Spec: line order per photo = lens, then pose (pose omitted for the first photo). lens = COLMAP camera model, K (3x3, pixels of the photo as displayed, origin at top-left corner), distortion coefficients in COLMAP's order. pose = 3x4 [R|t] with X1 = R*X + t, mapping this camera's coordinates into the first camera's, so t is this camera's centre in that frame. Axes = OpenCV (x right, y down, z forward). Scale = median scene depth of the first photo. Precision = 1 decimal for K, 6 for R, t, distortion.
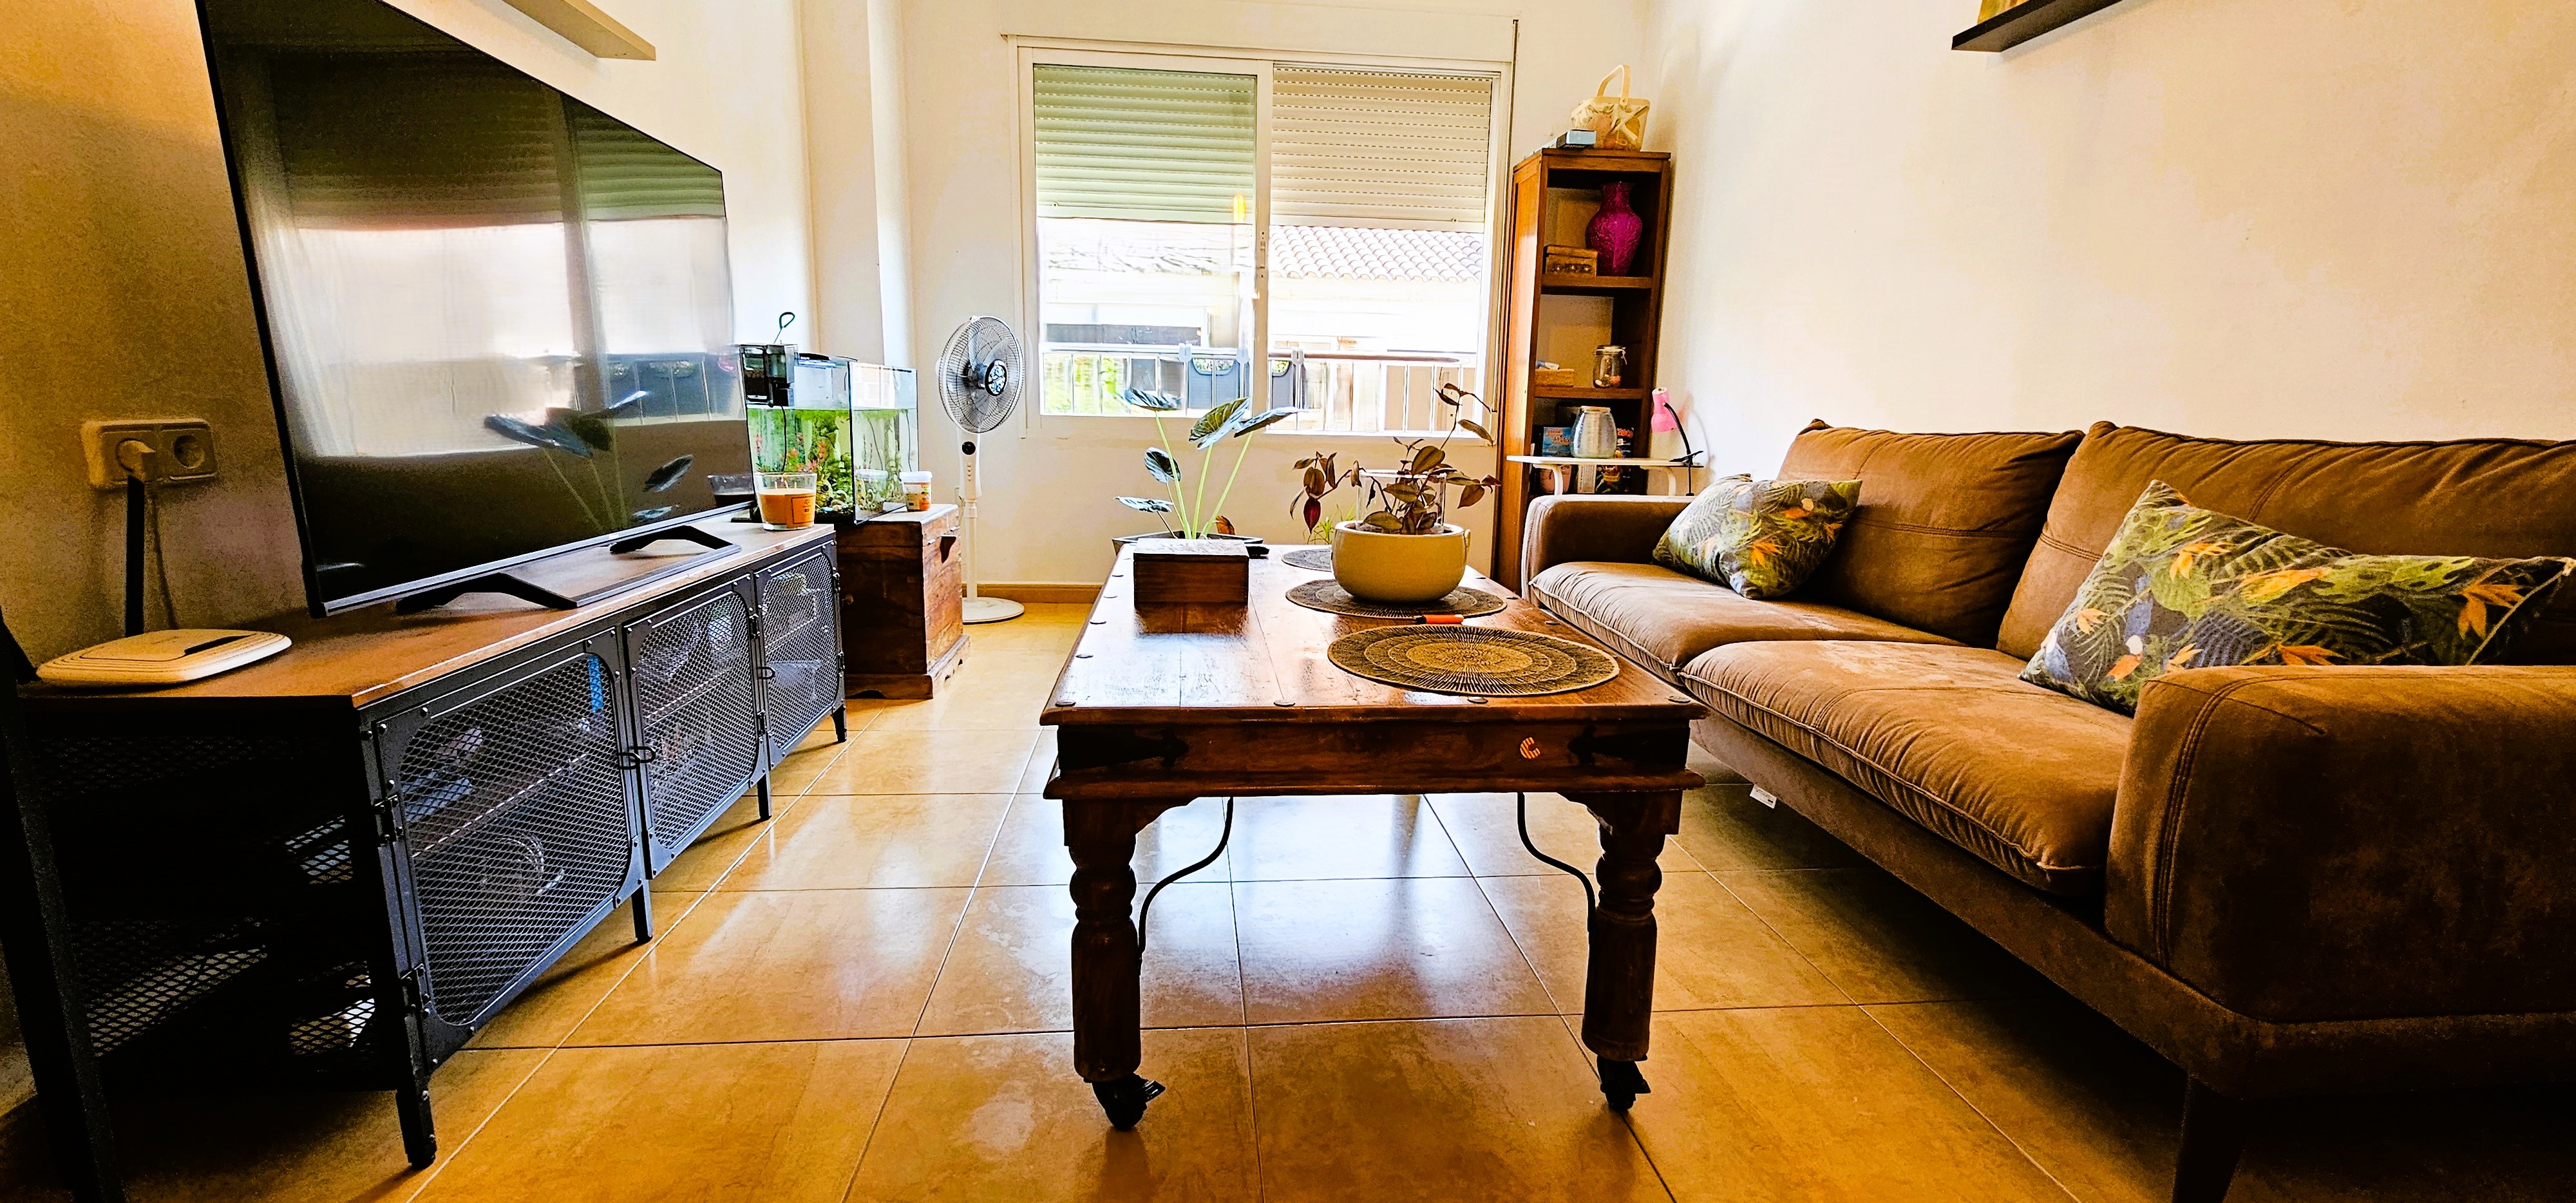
lens RADIAL K [[1057.3, 0, 1277.3], [0, 1057.3, 607.9], [0, 0, 1]] dist [-0.002539, 0.001215]
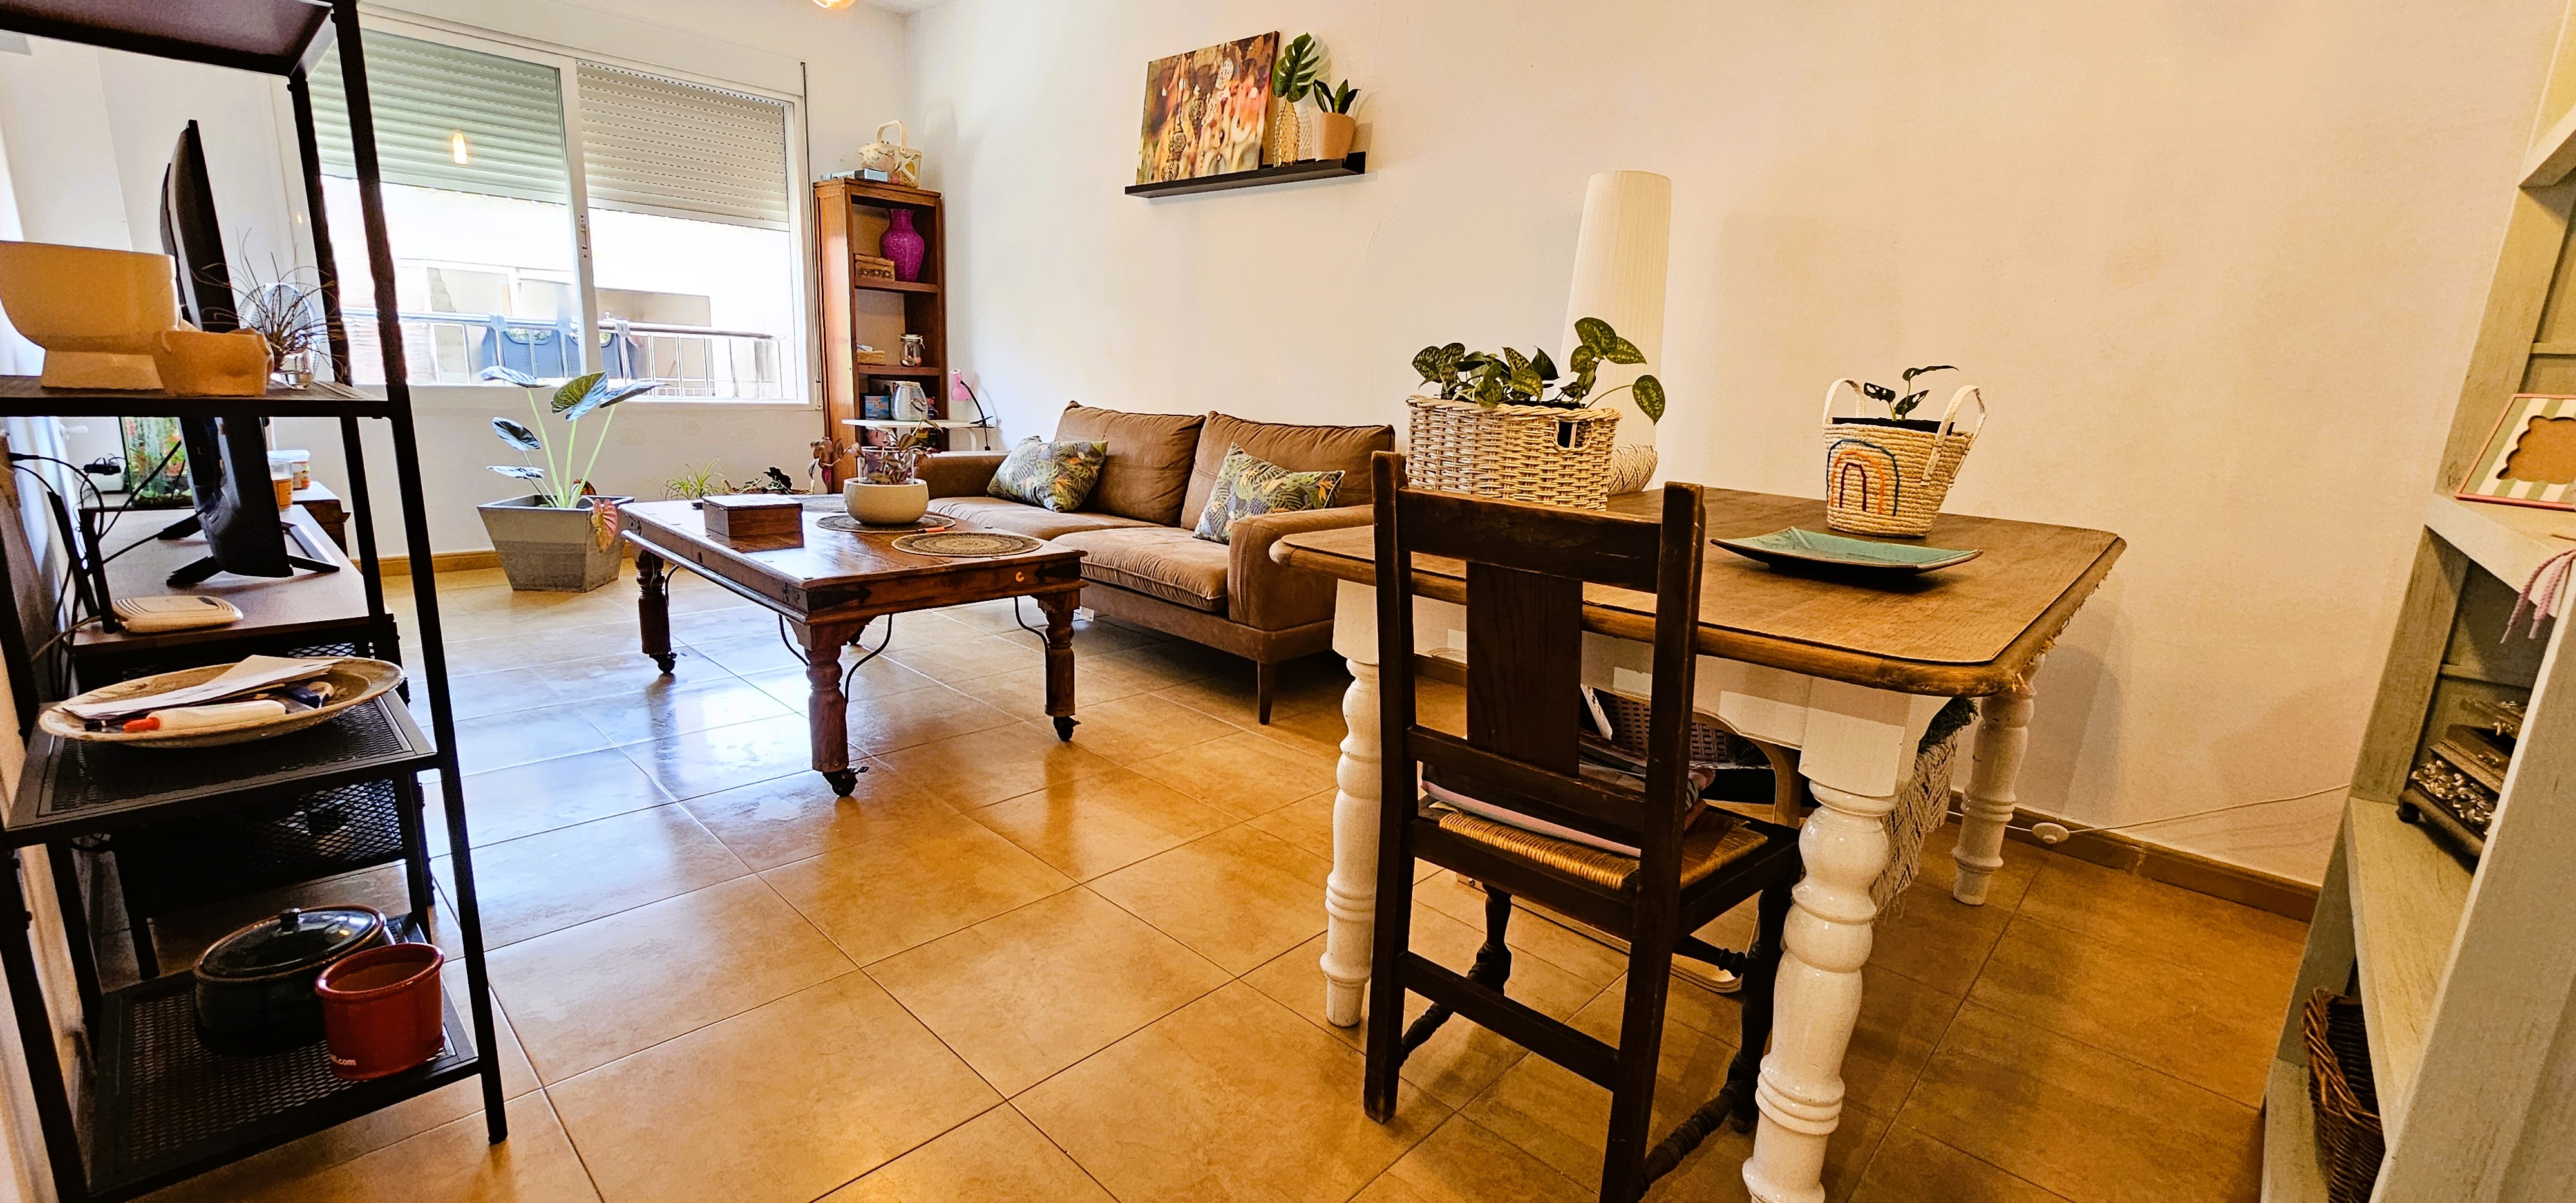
lens RADIAL K [[1057.3, 0, 1289.2], [0, 1057.3, 605.5], [0, 0, 1]] dist [-0.002539, 0.001215]
pose [[0.752139, -0.126336, 0.646781, -0.382357], [0.091853, 0.991969, 0.086946, 0.025166], [-0.652571, -0.005987, 0.757704, -0.519742]]
